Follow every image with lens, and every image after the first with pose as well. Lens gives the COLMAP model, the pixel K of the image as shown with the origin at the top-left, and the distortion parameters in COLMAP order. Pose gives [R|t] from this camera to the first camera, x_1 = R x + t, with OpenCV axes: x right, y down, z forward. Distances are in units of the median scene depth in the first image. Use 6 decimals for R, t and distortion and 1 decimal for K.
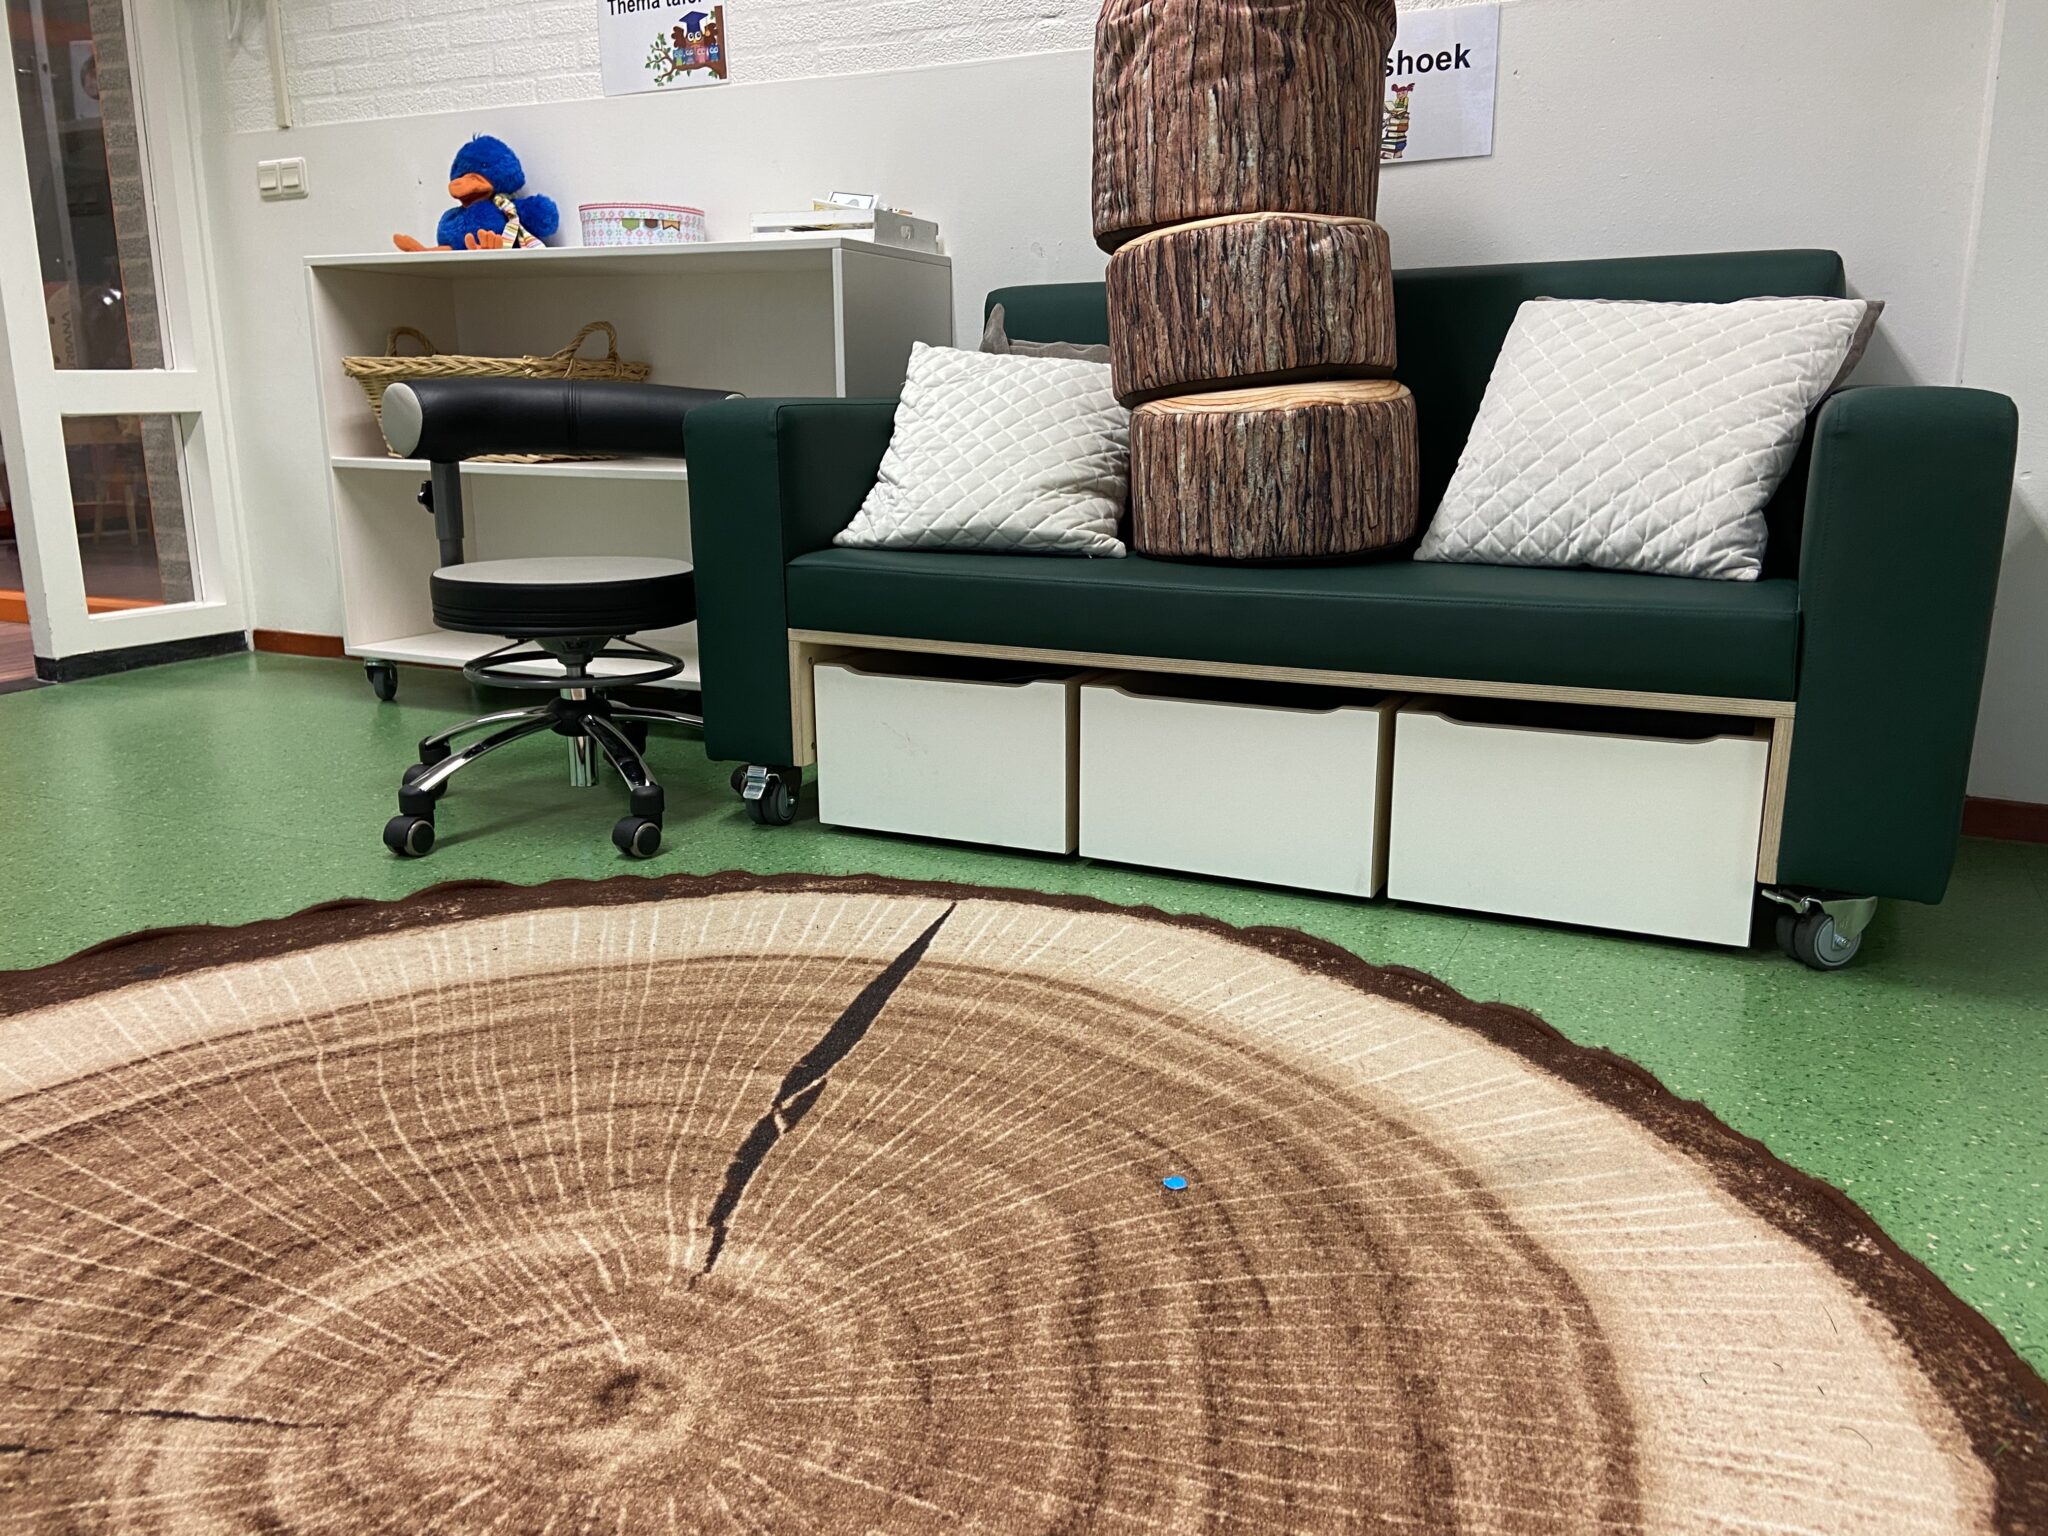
lens RADIAL K [[1582.8, 0, 1033.0], [0, 1582.8, 780.2], [0, 0, 1]] dist [0.123709, -0.033860]
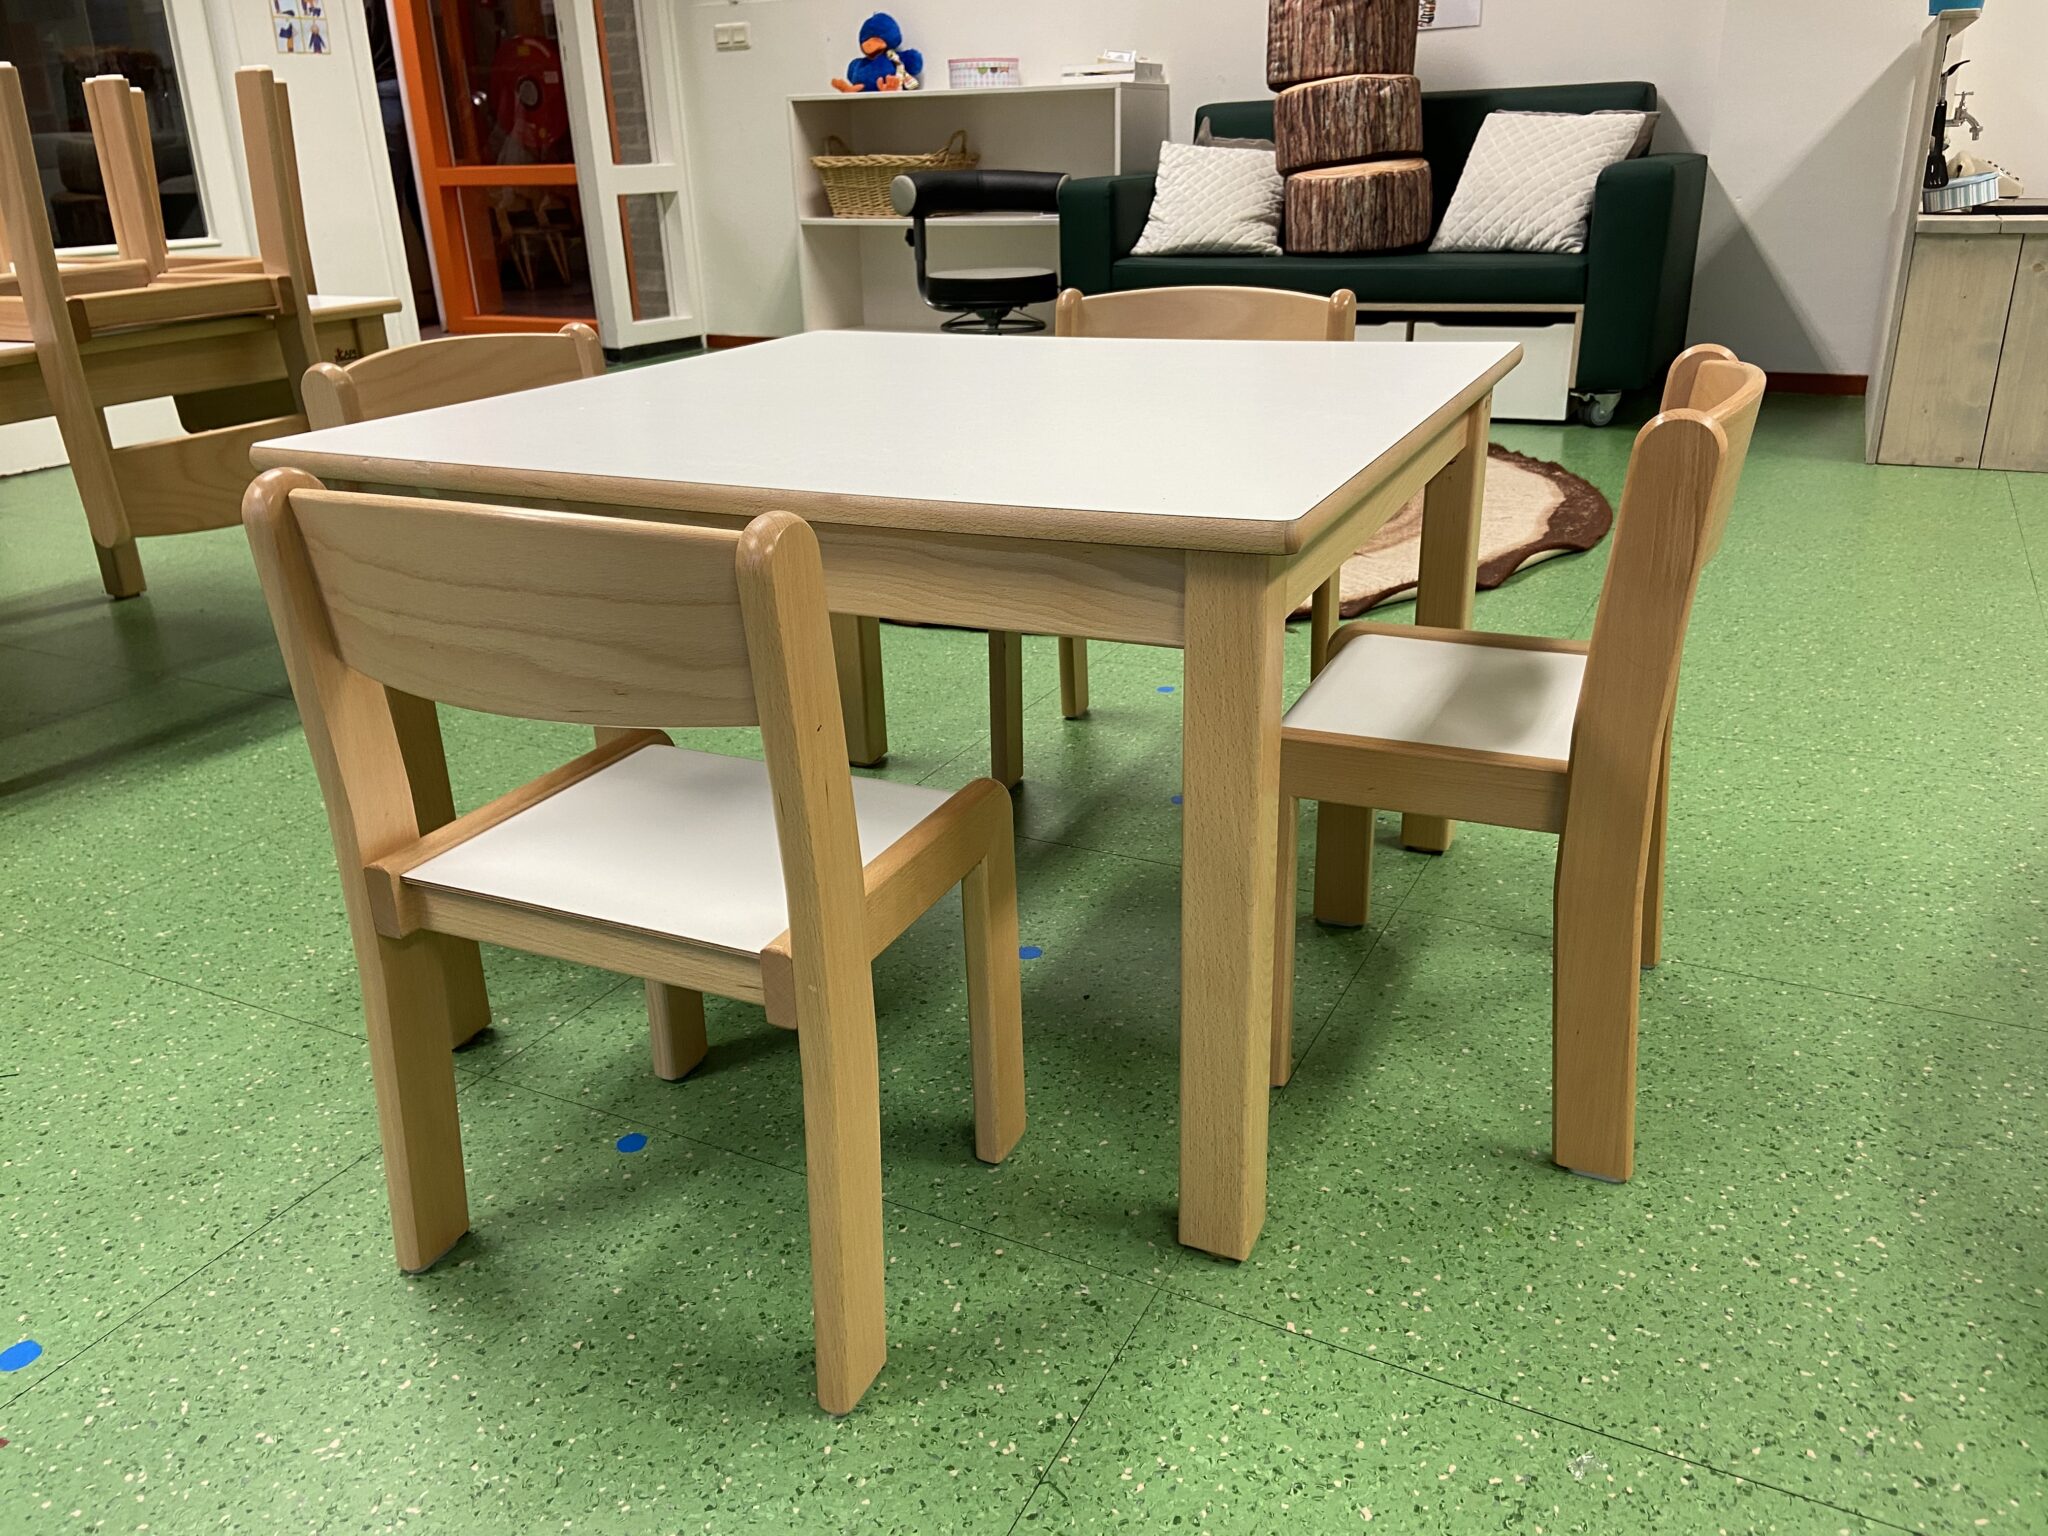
lens RADIAL K [[1582.8, 0, 1028.5], [0, 1582.8, 767.4], [0, 0, 1]] dist [0.123709, -0.033860]
pose [[0.999355, -0.012970, -0.033499, -0.205283], [0.017416, 0.990552, 0.136029, 0.220405], [0.031418, -0.136525, 0.990138, -1.118100]]
